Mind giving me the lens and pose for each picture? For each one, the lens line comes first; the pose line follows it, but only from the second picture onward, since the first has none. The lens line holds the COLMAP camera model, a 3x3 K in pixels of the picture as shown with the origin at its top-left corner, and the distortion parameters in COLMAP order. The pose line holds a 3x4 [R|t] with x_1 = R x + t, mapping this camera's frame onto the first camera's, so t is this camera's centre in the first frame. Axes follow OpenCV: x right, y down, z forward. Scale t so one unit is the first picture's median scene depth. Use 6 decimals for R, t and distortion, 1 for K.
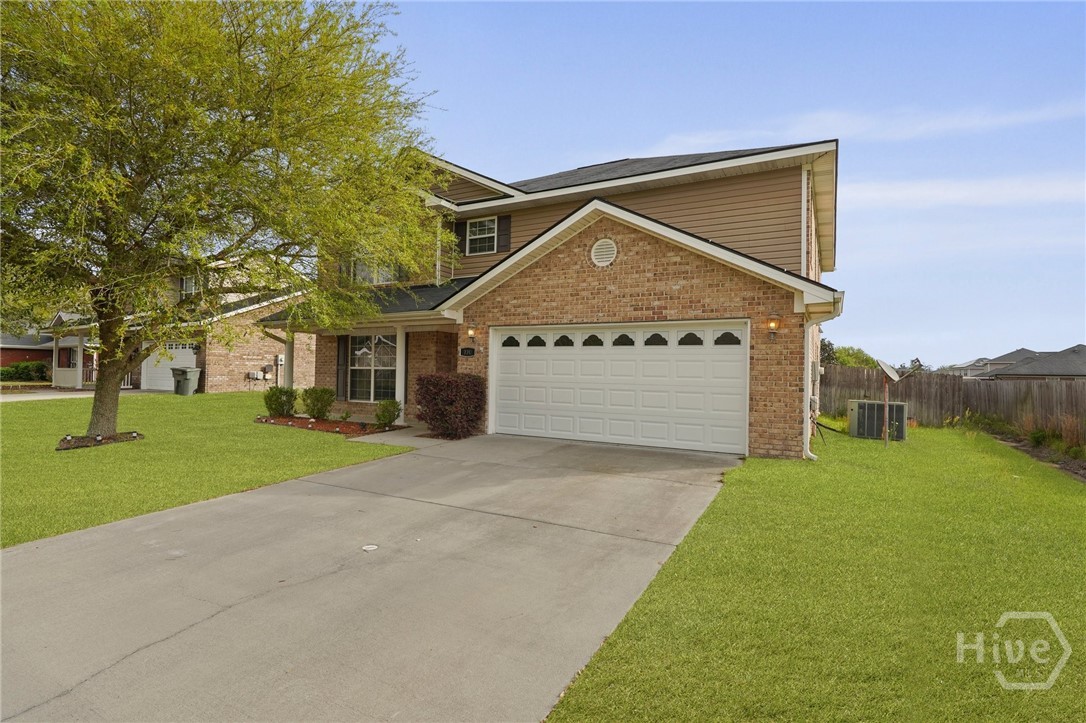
lens RADIAL K [[553.3, 0, 534.4], [0, 553.3, 367.5], [0, 0, 1]] dist [-0.001503, -0.000474]
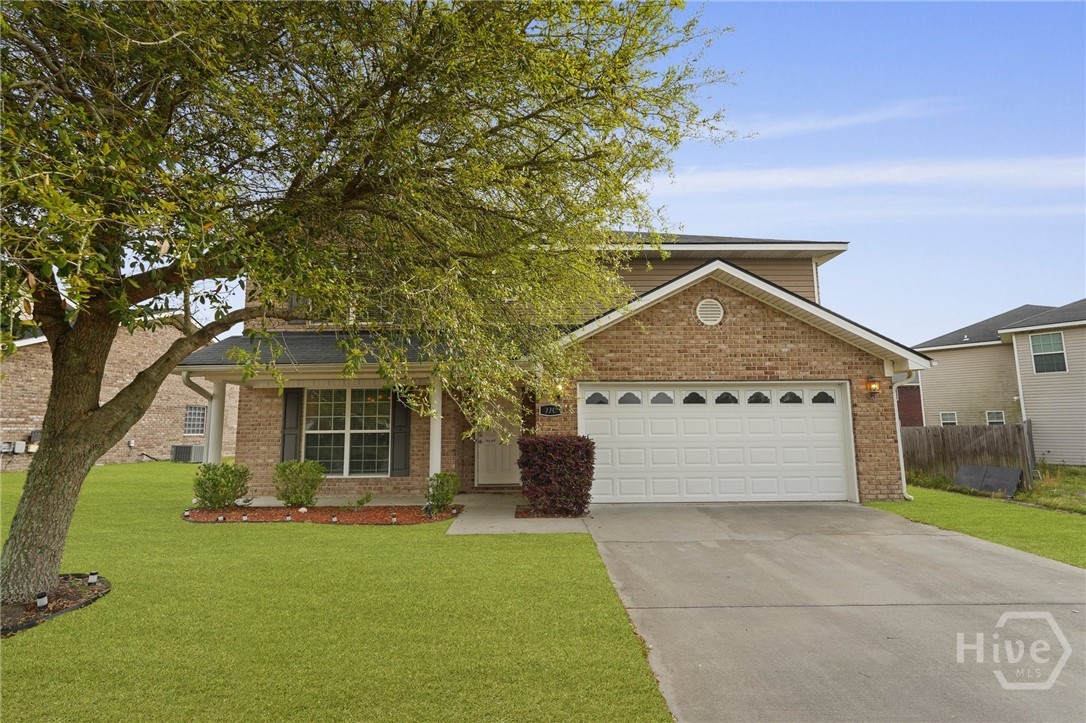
lens RADIAL K [[493.3, 0, 545.5], [0, 493.3, 379.4], [0, 0, 1]] dist [-0.002154, 0.002114]
pose [[0.857610, 0.029641, 0.513446, -0.604115], [0.017049, 0.996151, -0.085984, -0.011642], [-0.514018, 0.082495, 0.853803, 0.397035]]
